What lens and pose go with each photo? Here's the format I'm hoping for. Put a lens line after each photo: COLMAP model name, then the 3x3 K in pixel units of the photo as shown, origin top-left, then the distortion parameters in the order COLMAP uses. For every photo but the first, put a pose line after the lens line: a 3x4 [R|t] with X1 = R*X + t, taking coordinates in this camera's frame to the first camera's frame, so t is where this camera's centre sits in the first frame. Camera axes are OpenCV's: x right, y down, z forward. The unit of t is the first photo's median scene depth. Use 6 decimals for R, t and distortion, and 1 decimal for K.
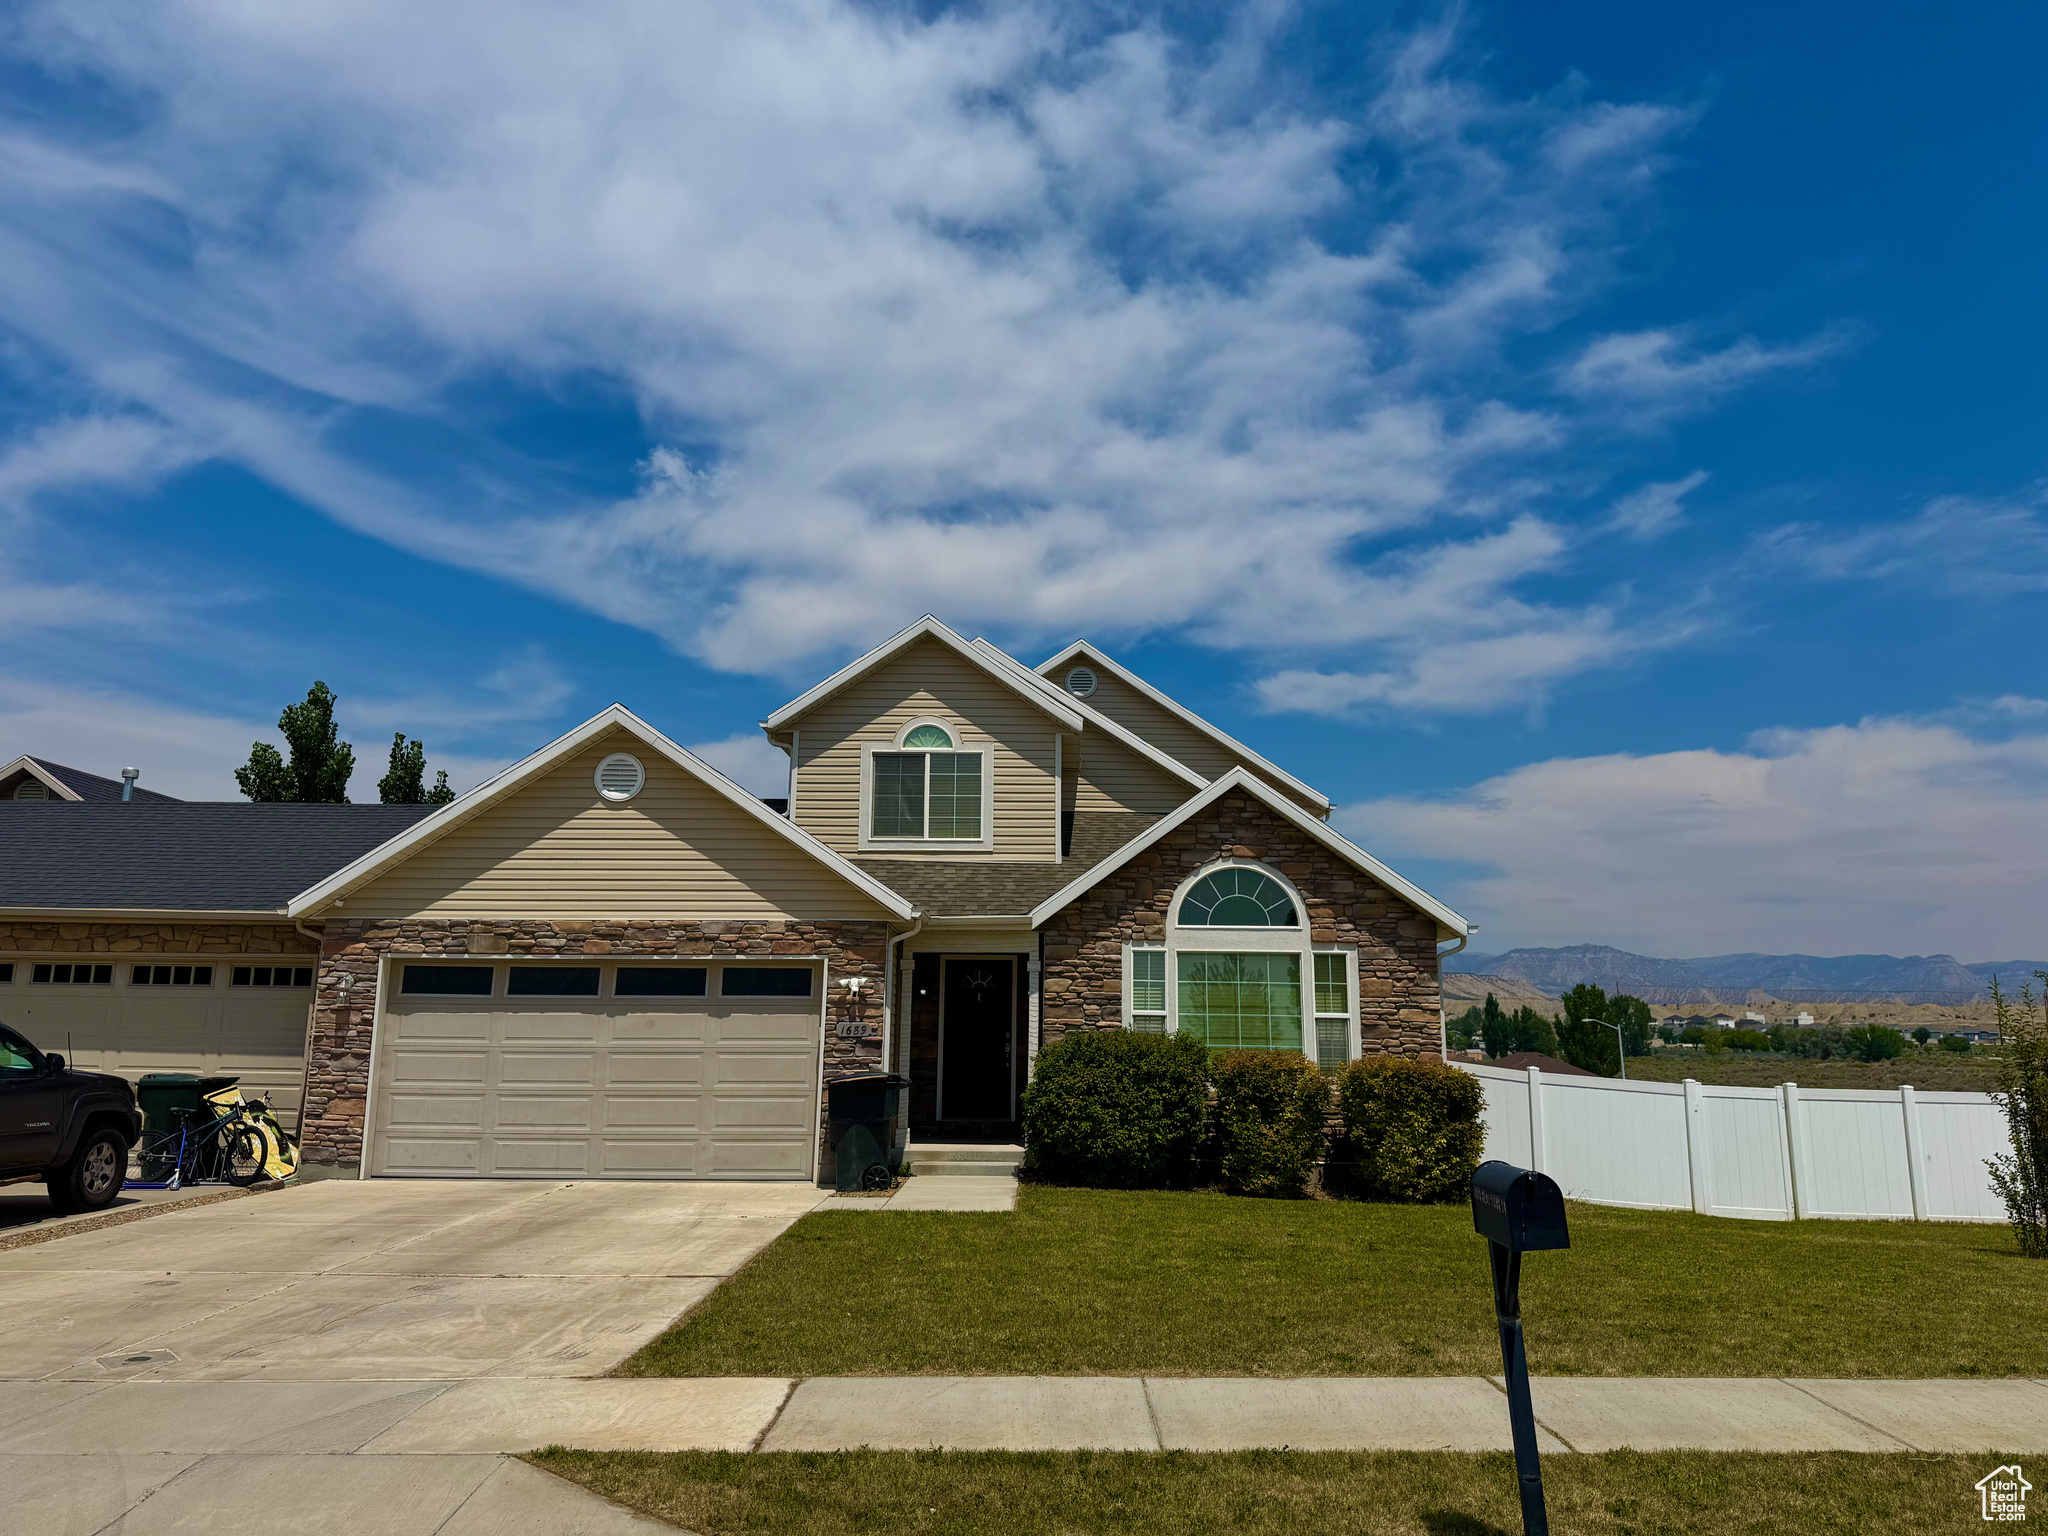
lens RADIAL K [[1473.0, 0, 1019.6], [0, 1473.0, 757.4], [0, 0, 1]] dist [0.124671, -0.205550]
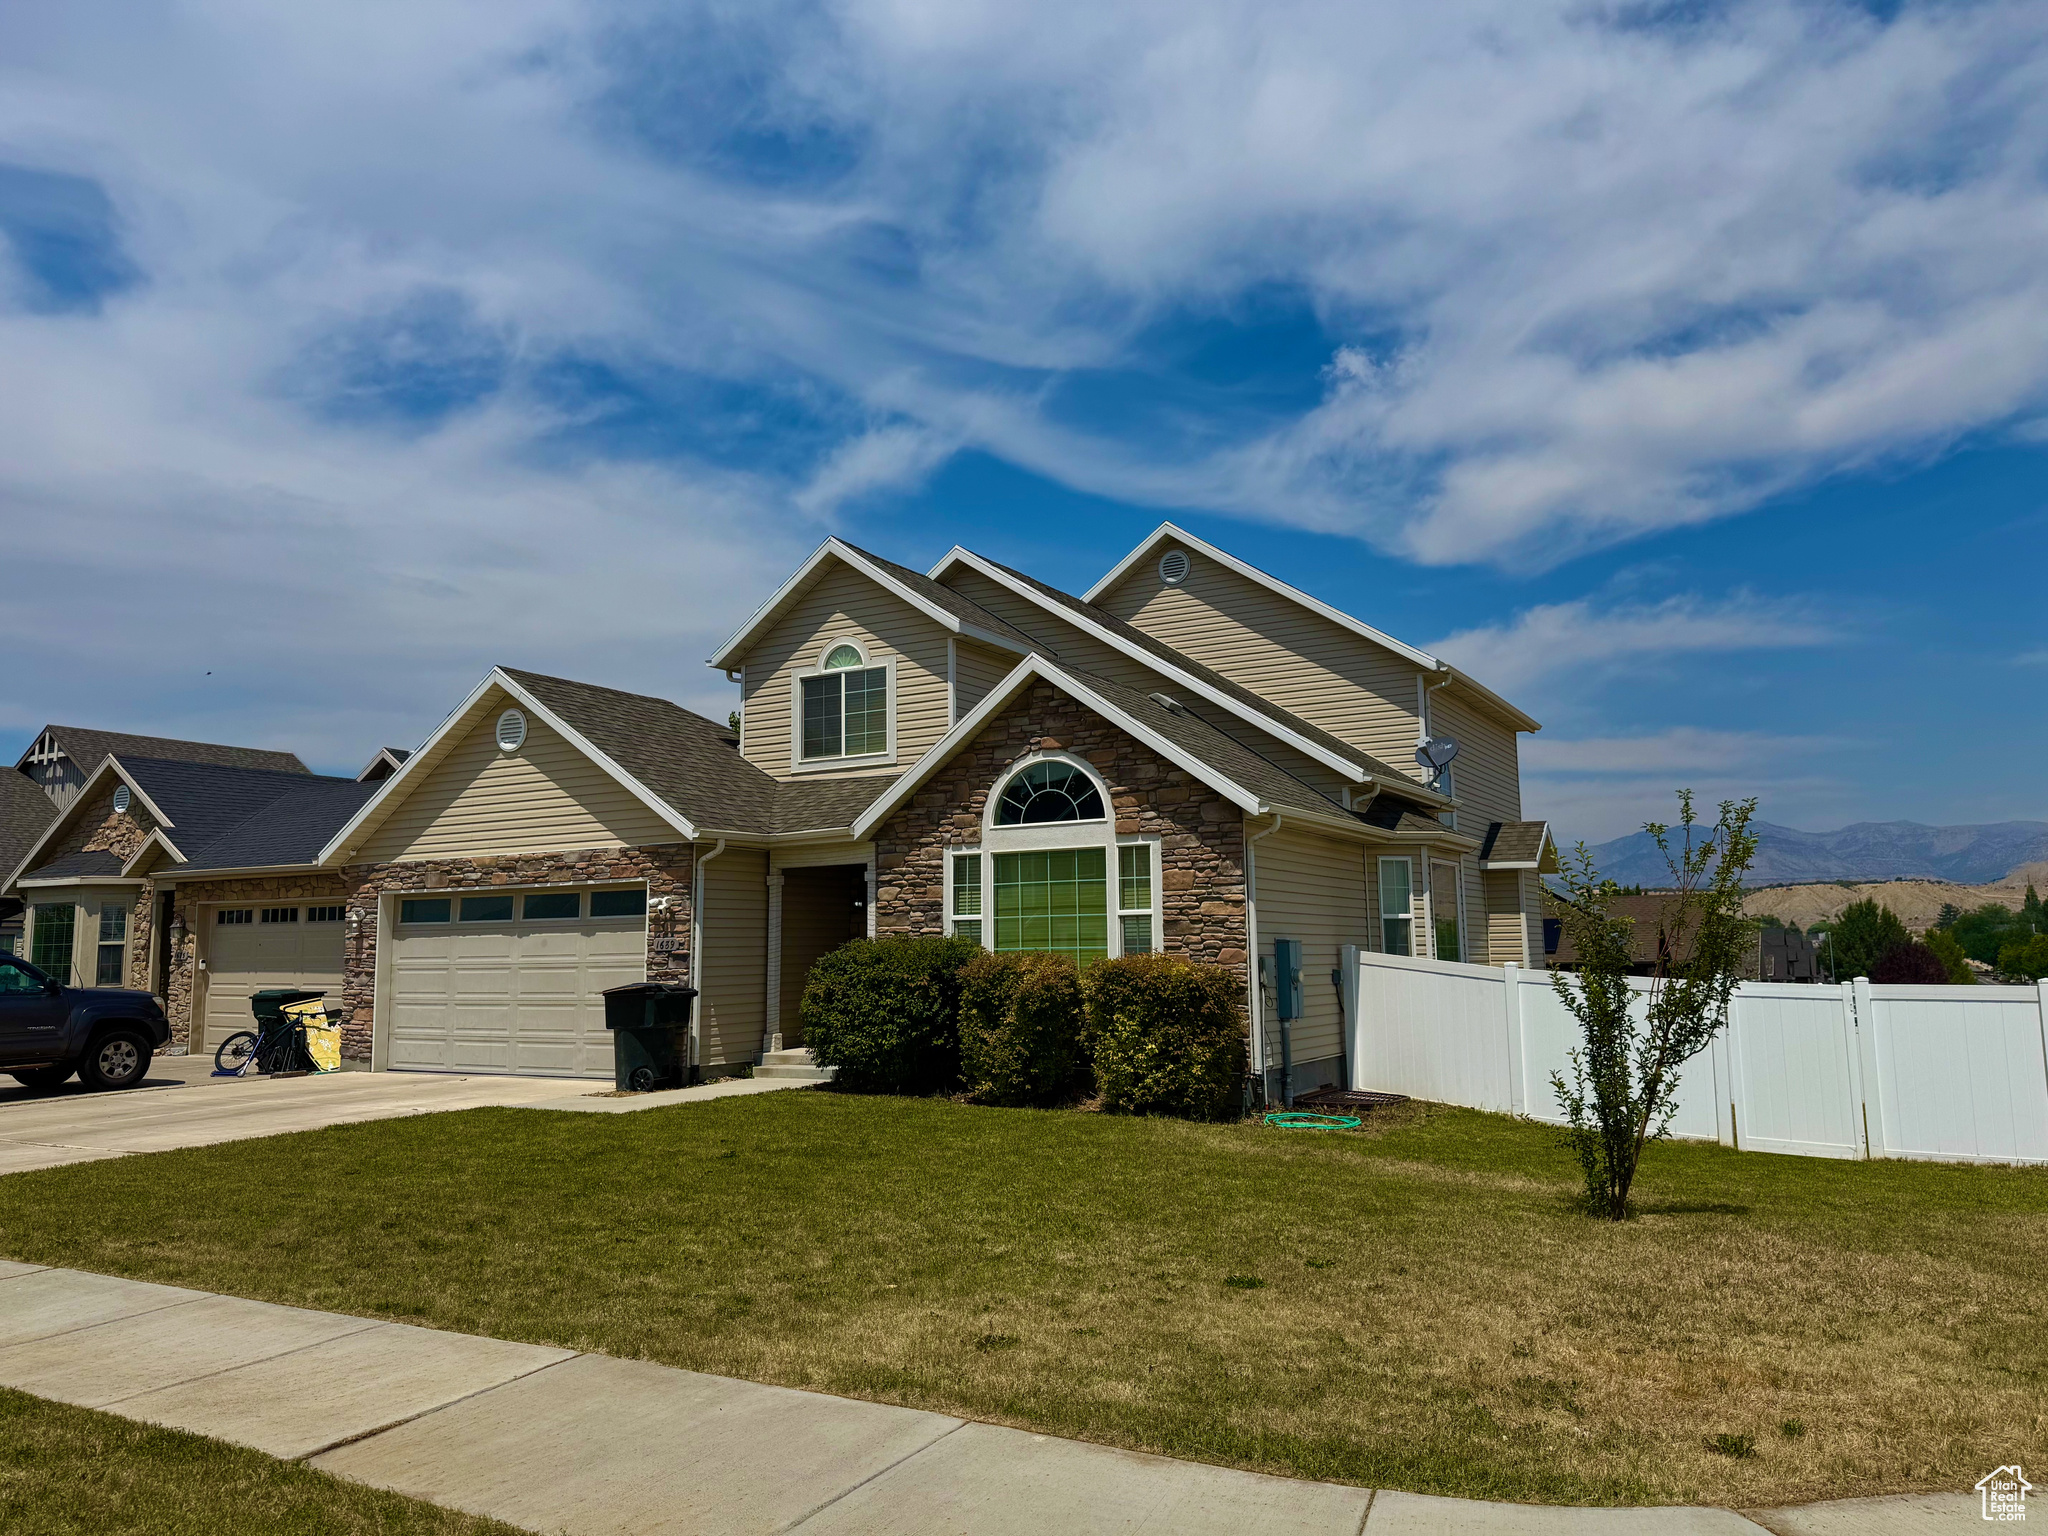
lens RADIAL K [[1523.9, 0, 1094.2], [0, 1523.9, 768.8], [0, 0, 1]] dist [0.117746, -0.180988]
pose [[0.861125, -0.082504, -0.501654, 0.663413], [0.117613, 0.992305, 0.038693, 0.046543], [0.494601, -0.092320, 0.864203, 0.183186]]
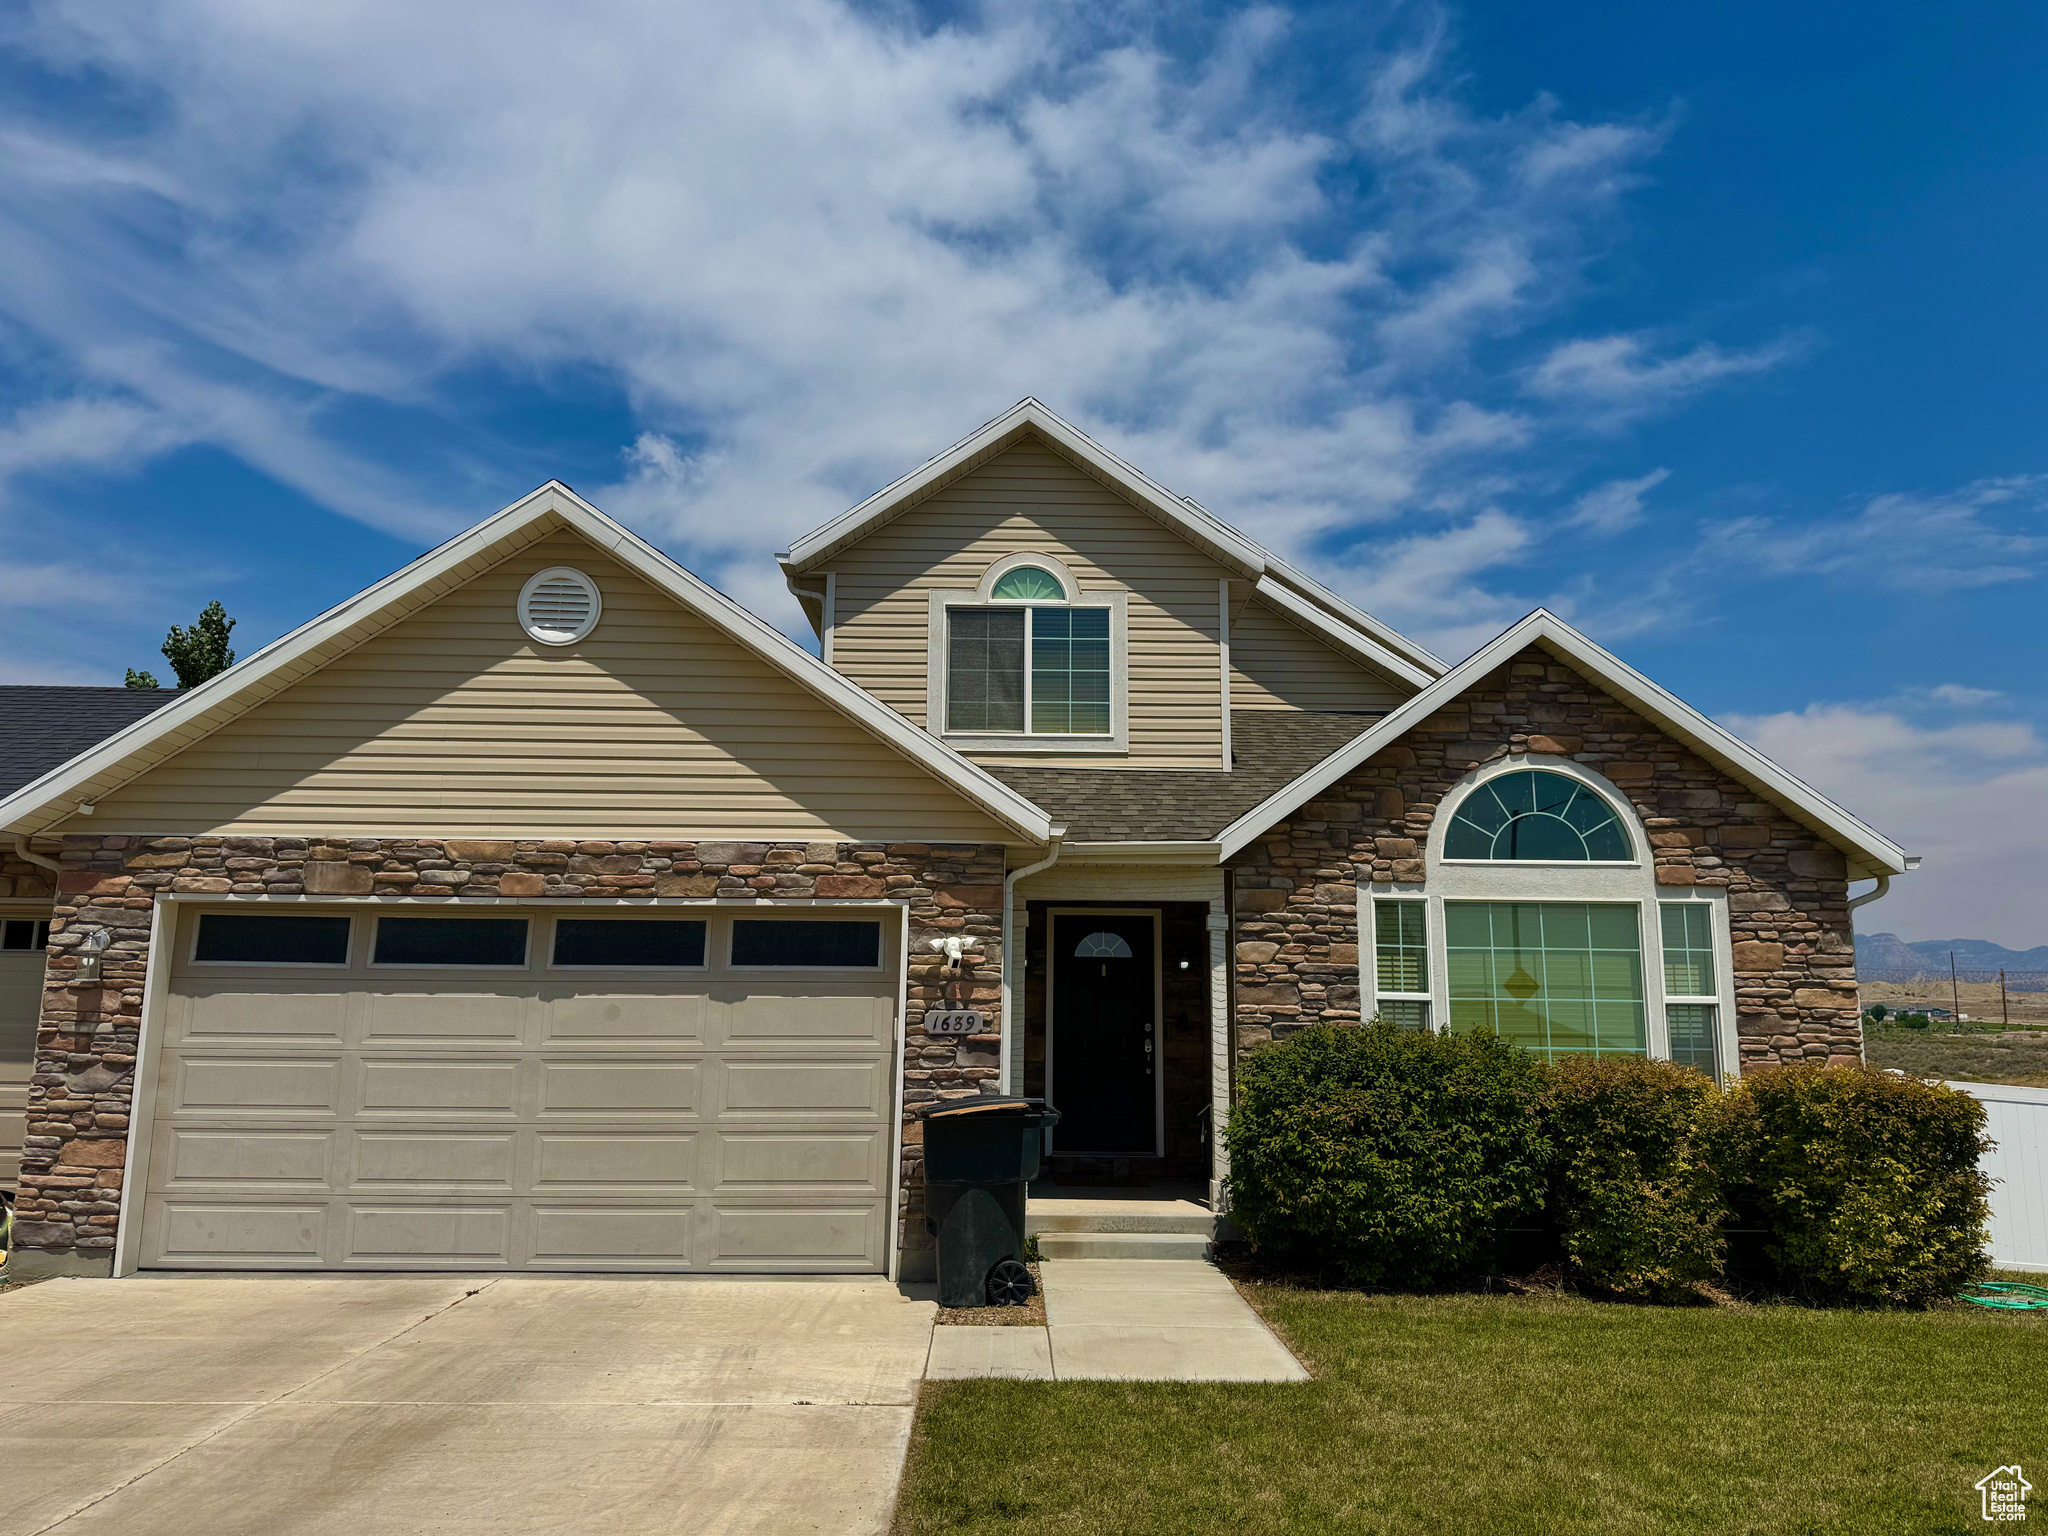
lens RADIAL K [[1439.1, 0, 1029.5], [0, 1439.1, 765.8], [0, 0, 1]] dist [0.099516, -0.143937]
pose [[0.999813, 0.002042, 0.019221, -0.084403], [-0.002318, 0.999894, 0.014351, 0.065156], [-0.019189, -0.014392, 0.999712, 0.379969]]
